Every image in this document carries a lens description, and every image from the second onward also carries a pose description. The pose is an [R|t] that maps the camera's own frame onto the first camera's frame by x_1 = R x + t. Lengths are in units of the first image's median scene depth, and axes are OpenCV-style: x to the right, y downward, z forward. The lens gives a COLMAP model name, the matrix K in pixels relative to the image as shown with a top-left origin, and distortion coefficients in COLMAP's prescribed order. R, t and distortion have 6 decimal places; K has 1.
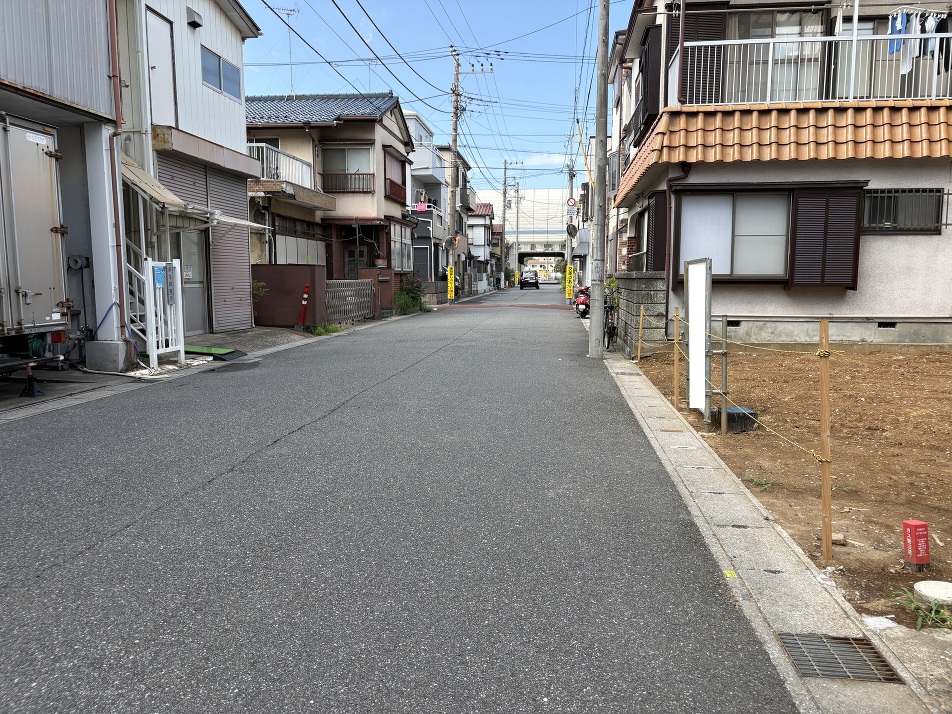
lens RADIAL K [[719.7, 0, 476.0], [0, 719.7, 357.0], [0, 0, 1]] dist [0.059035, -0.074813]
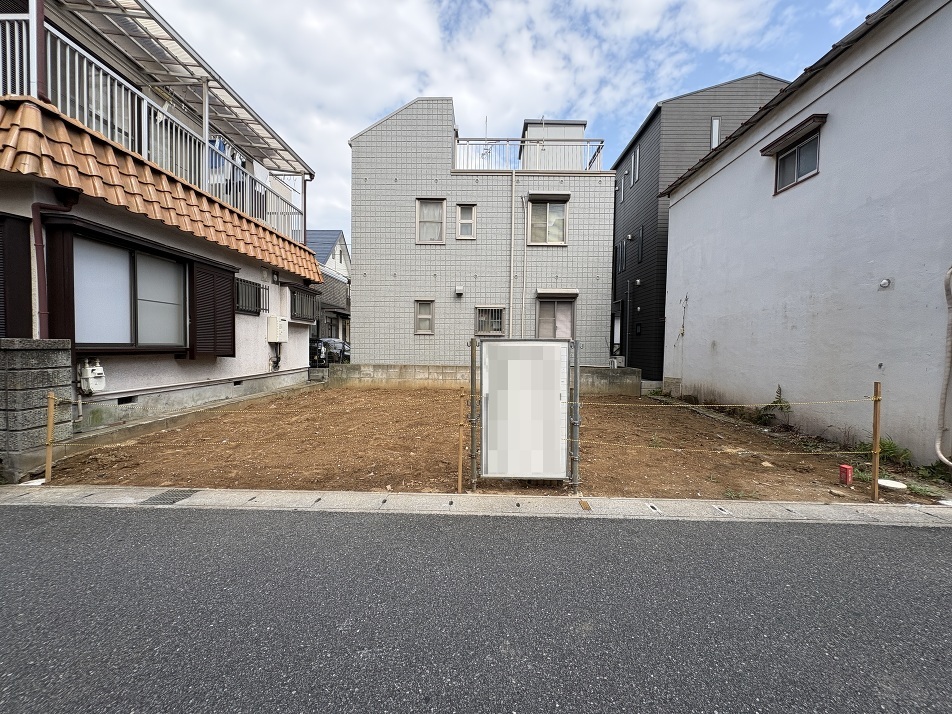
lens RADIAL K [[378.1, 0, 476.0], [0, 378.1, 357.0], [0, 0, 1]] dist [0.001430, -0.000385]
pose [[-0.090459, -0.034202, 0.995313, -0.134421], [0.095076, 0.994549, 0.042817, -0.080298], [-0.991351, 0.098504, -0.086714, 0.651336]]
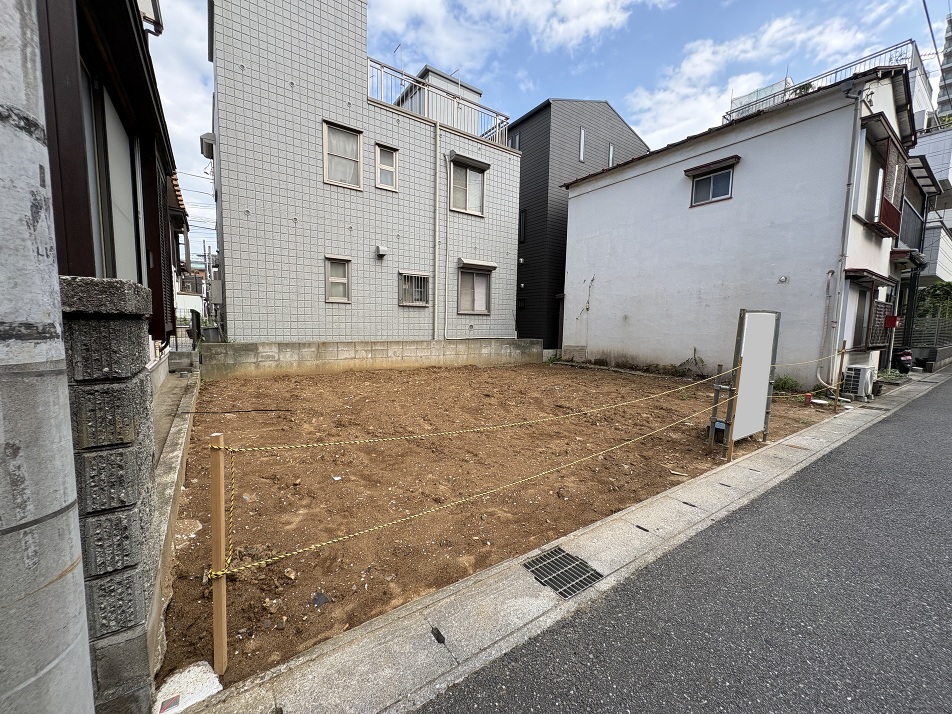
lens RADIAL K [[378.1, 0, 476.0], [0, 378.1, 357.0], [0, 0, 1]] dist [0.001430, -0.000385]
pose [[-0.656867, -0.081792, 0.749557, 0.086060], [0.064665, 0.984325, 0.164079, -0.109602], [-0.751228, 0.156248, -0.641282, 1.006423]]
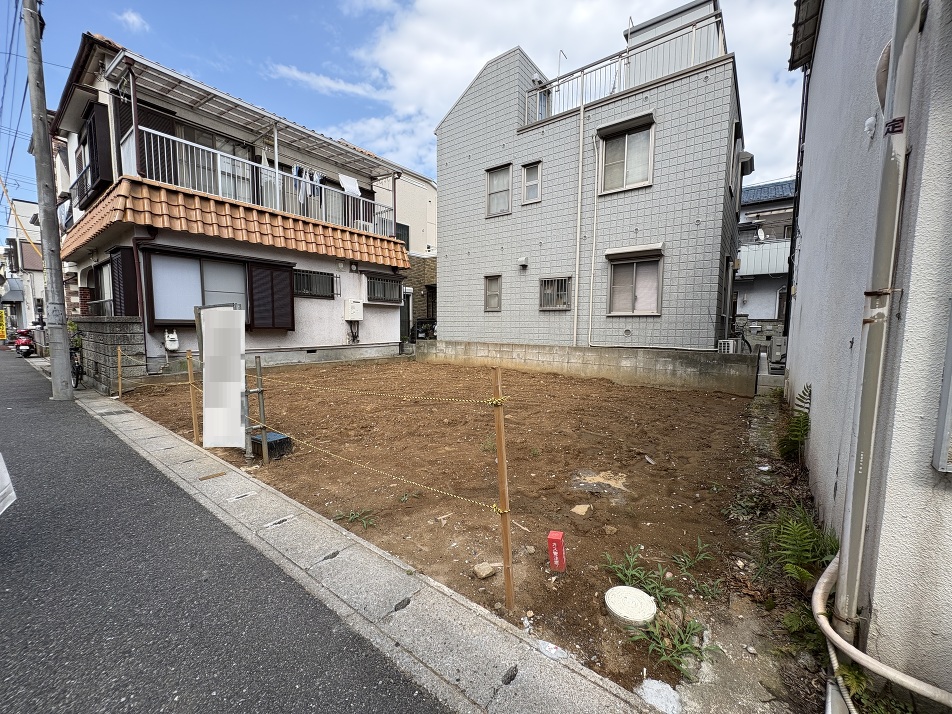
lens RADIAL K [[378.1, 0, 476.0], [0, 378.1, 357.0], [0, 0, 1]] dist [0.001430, -0.000385]
pose [[0.514177, -0.070167, 0.854809, 0.013455], [0.087526, 0.995737, 0.029088, -0.024130], [-0.853207, 0.059862, 0.518127, 0.229417]]
